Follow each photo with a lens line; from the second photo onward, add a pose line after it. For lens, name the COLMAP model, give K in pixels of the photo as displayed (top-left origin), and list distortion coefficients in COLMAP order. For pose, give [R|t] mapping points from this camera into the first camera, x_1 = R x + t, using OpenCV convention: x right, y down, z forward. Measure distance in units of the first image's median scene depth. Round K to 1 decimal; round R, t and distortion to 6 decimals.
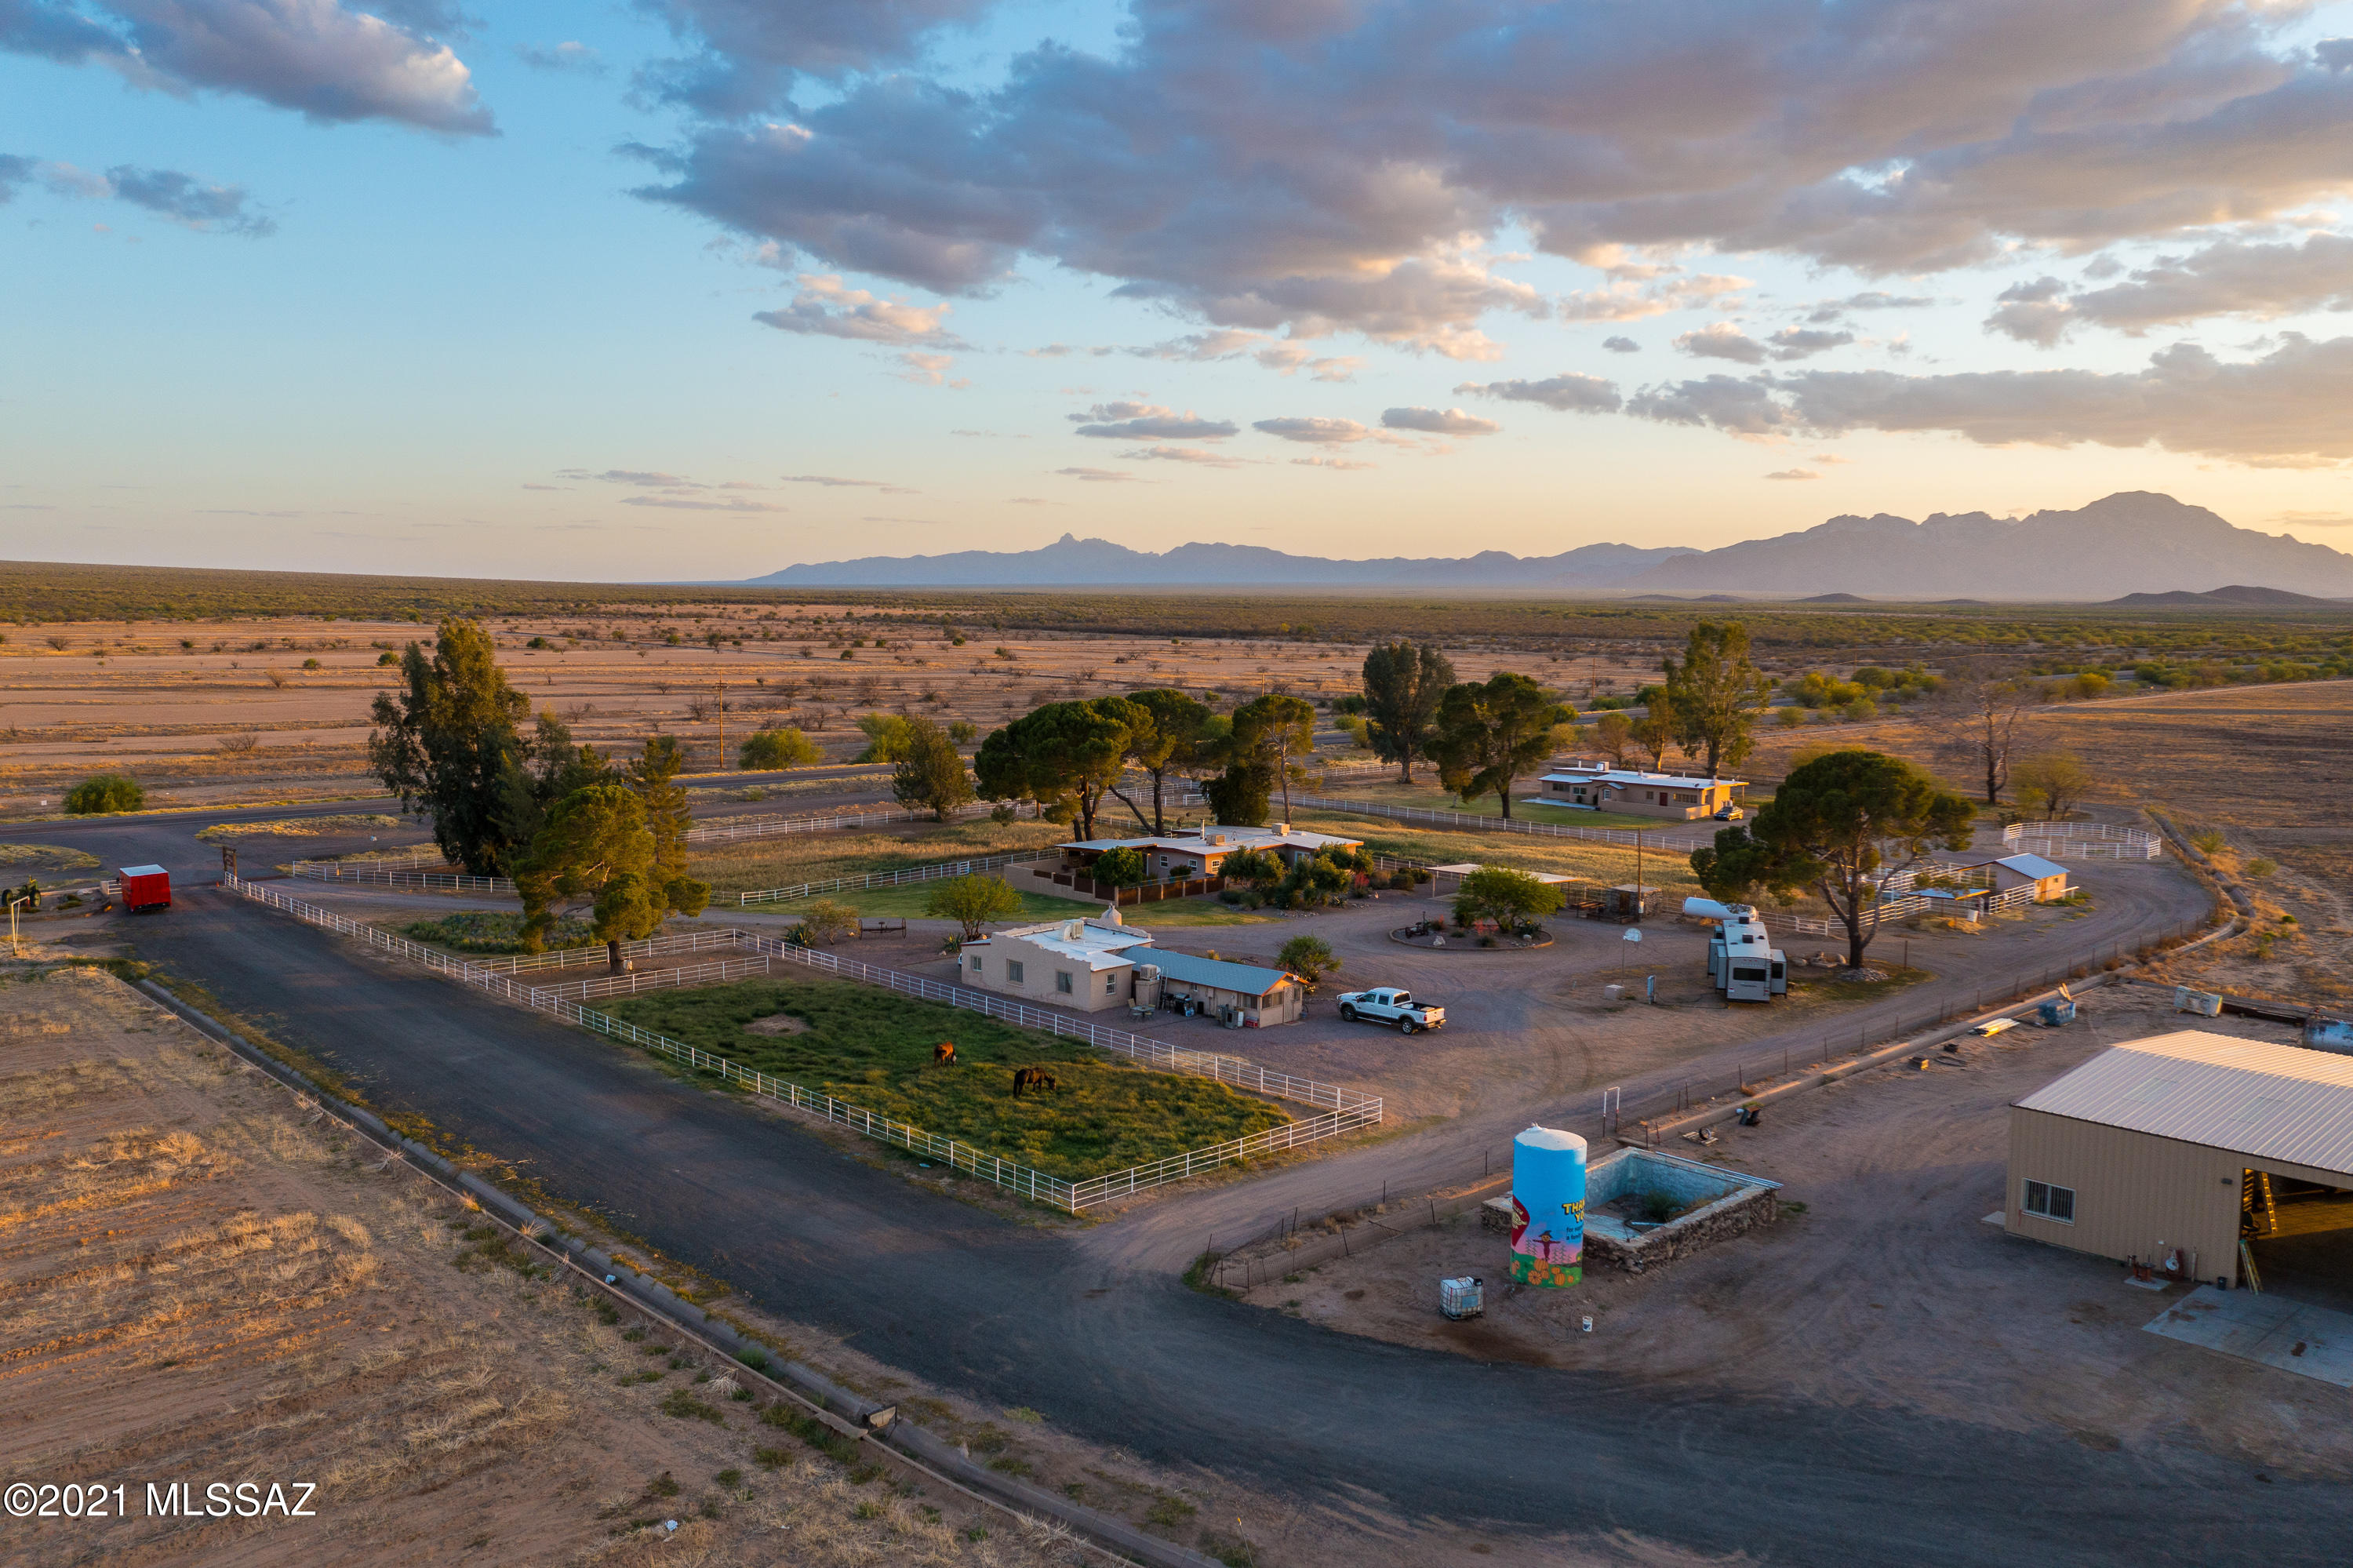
lens RADIAL K [[1874.5, 0, 1154.6], [0, 1874.5, 785.0], [0, 0, 1]] dist [-0.005868, -0.010461]
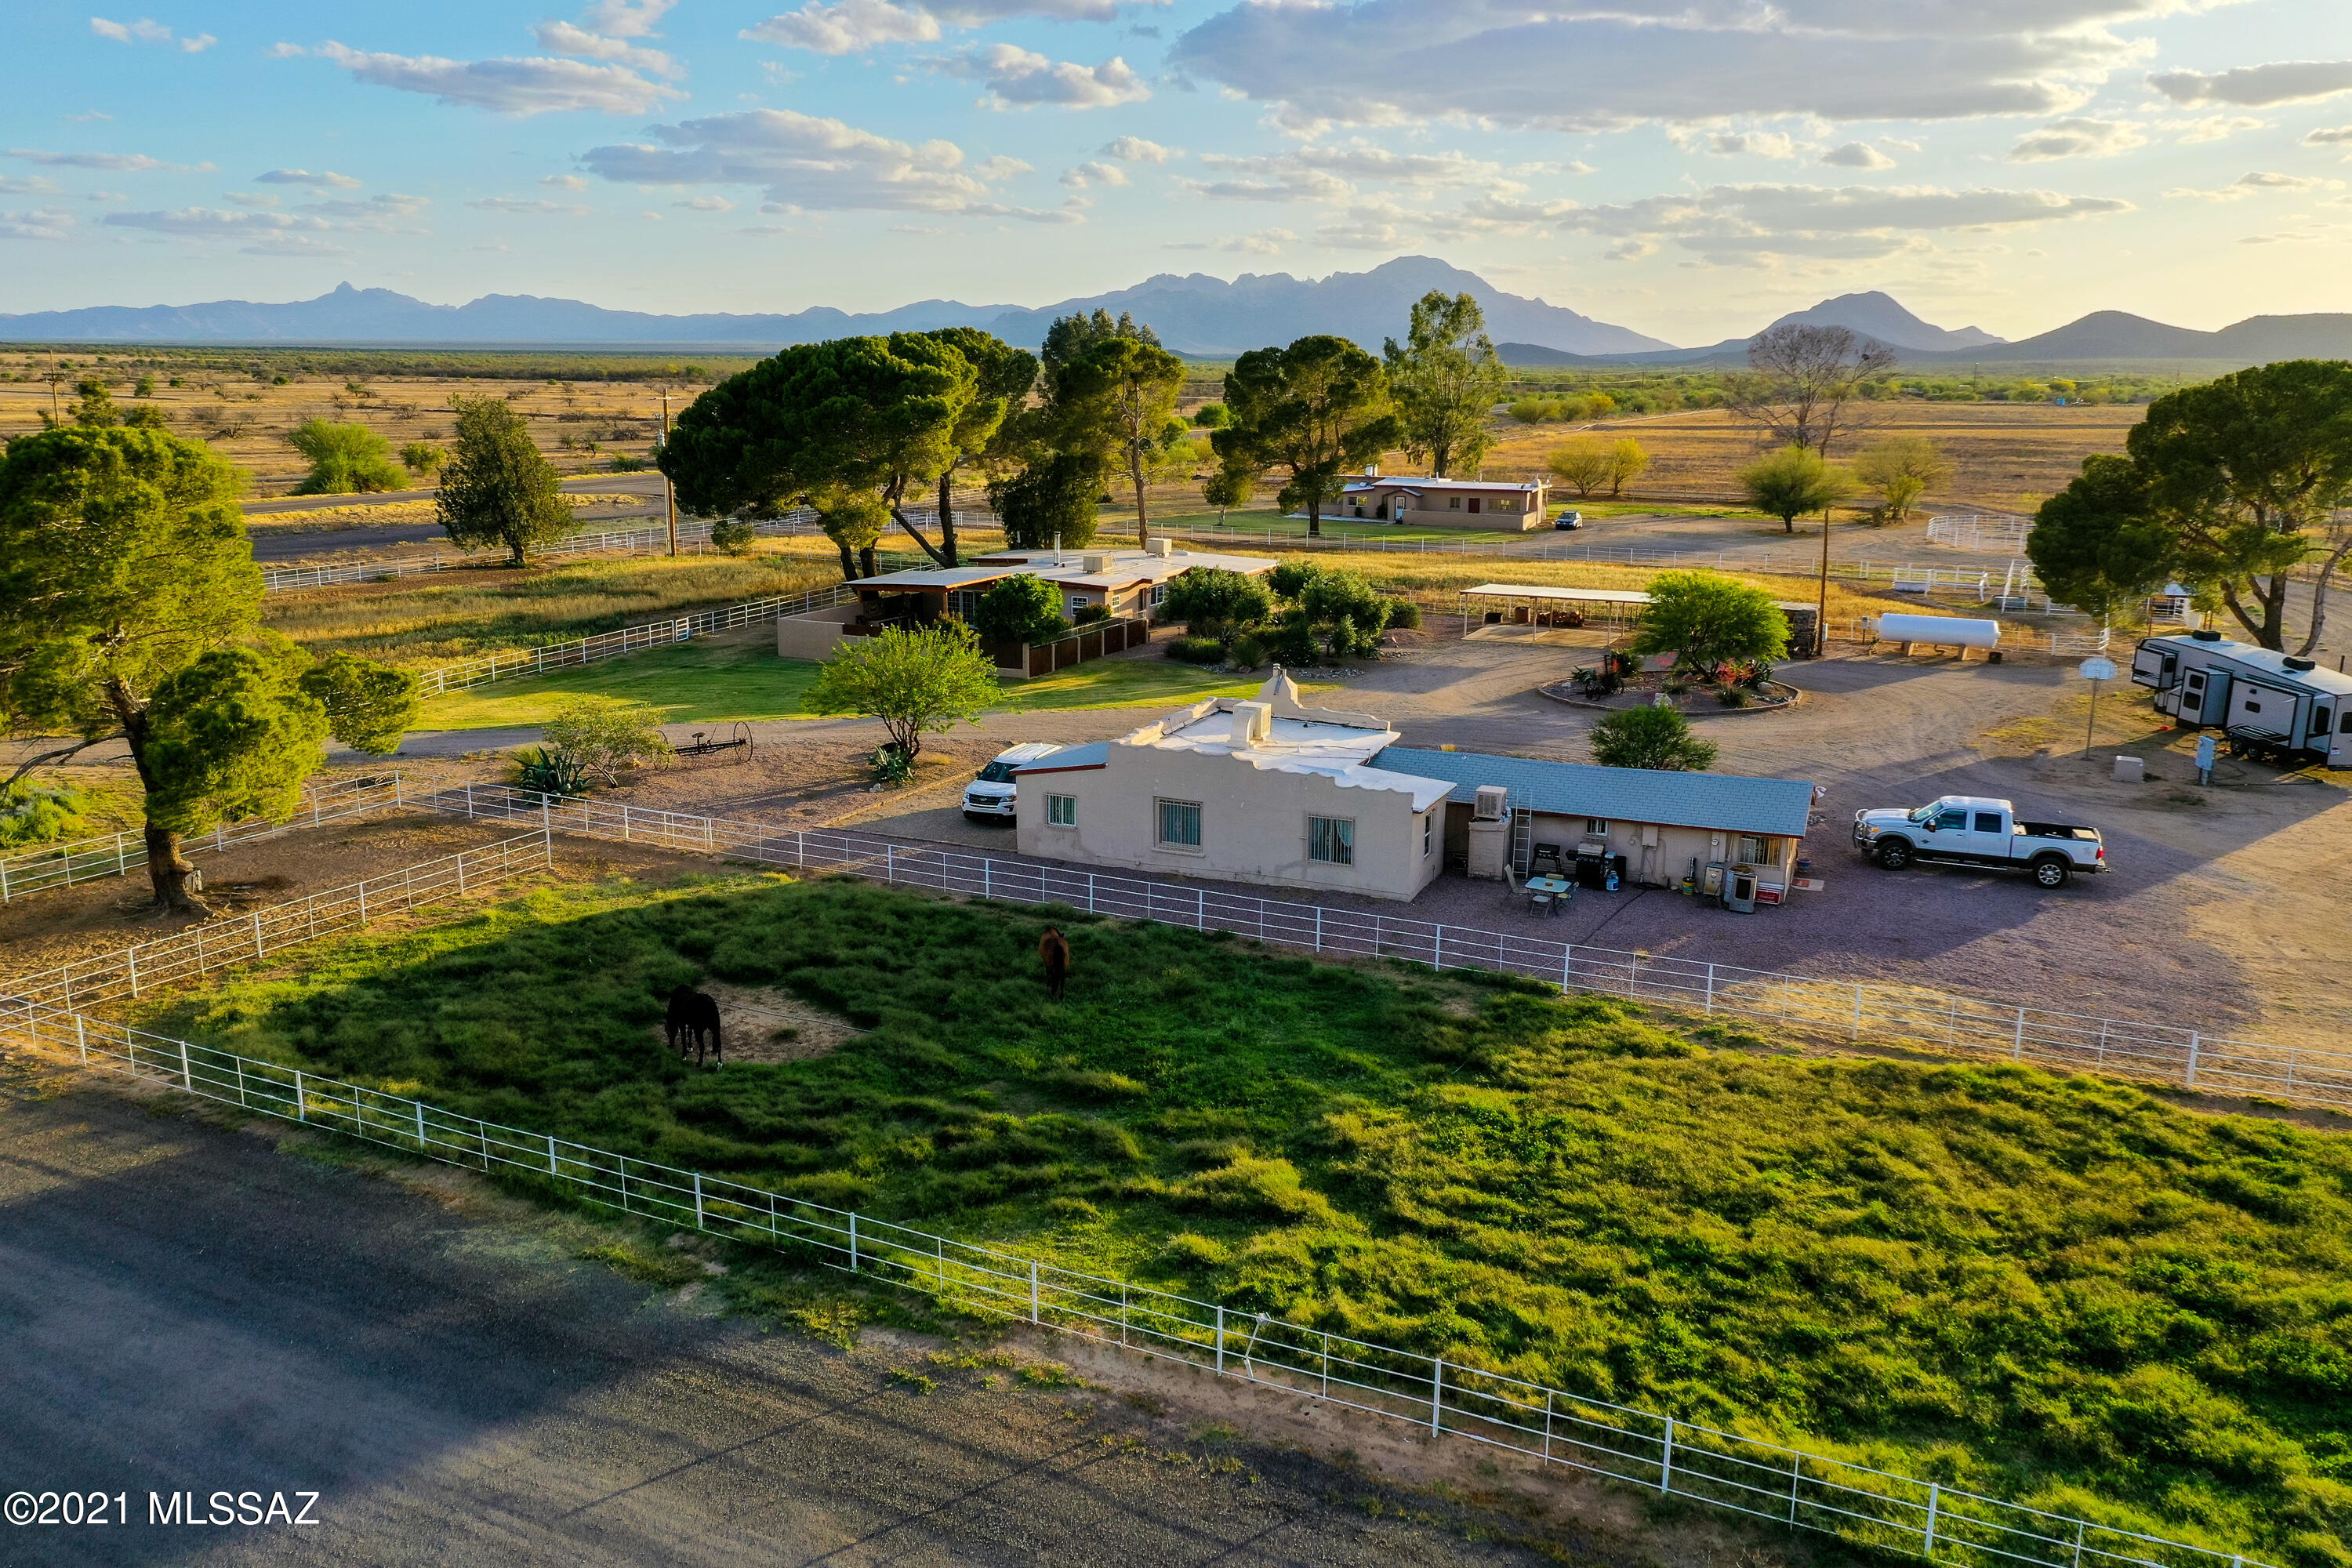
lens RADIAL K [[1854.3, 0, 1166.9], [0, 1854.3, 785.6], [0, 0, 1]] dist [-0.001778, 0.001282]
pose [[0.934910, -0.077531, 0.346312, -0.165627], [0.033295, 0.990702, 0.131911, 0.021817], [-0.353319, -0.111795, 0.928799, 0.412470]]
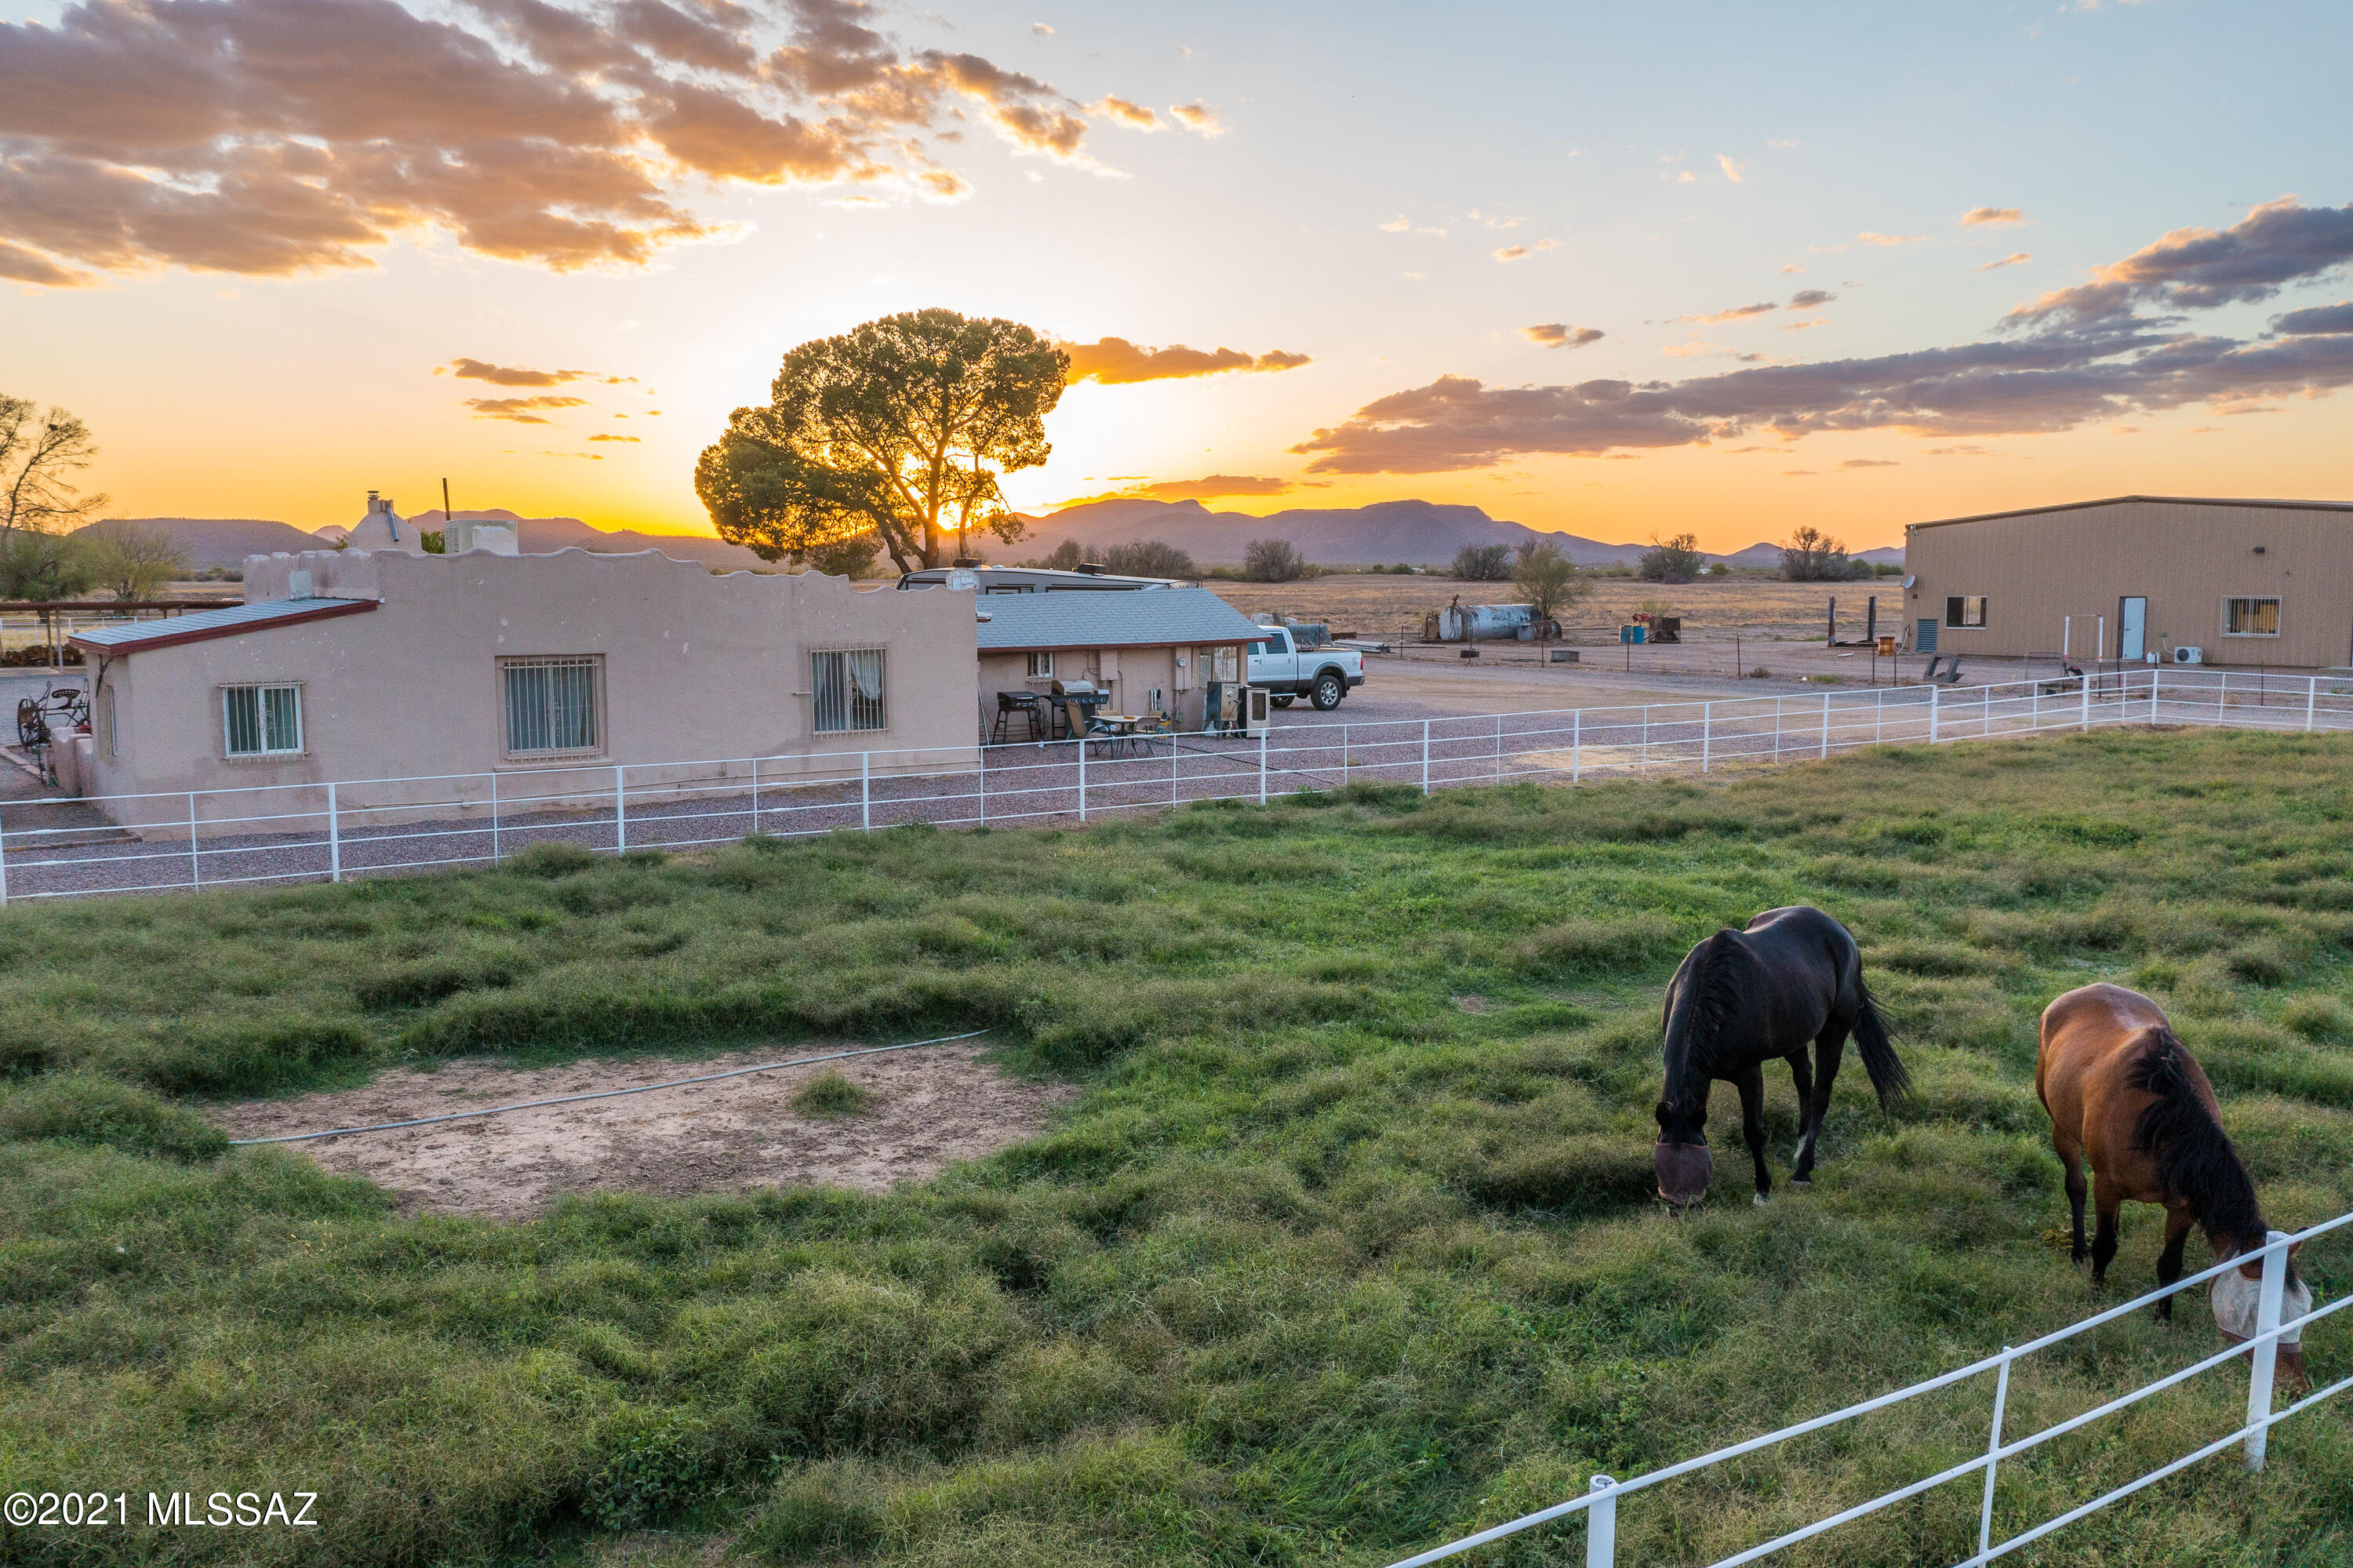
lens RADIAL K [[1874.5, 0, 1154.6], [0, 1874.5, 785.0], [0, 0, 1]] dist [-0.005868, -0.010461]
pose [[0.170027, -0.115463, 0.978652, -0.202480], [0.105087, 0.989573, 0.098494, 0.067244], [-0.979820, 0.086097, 0.180388, 0.630724]]
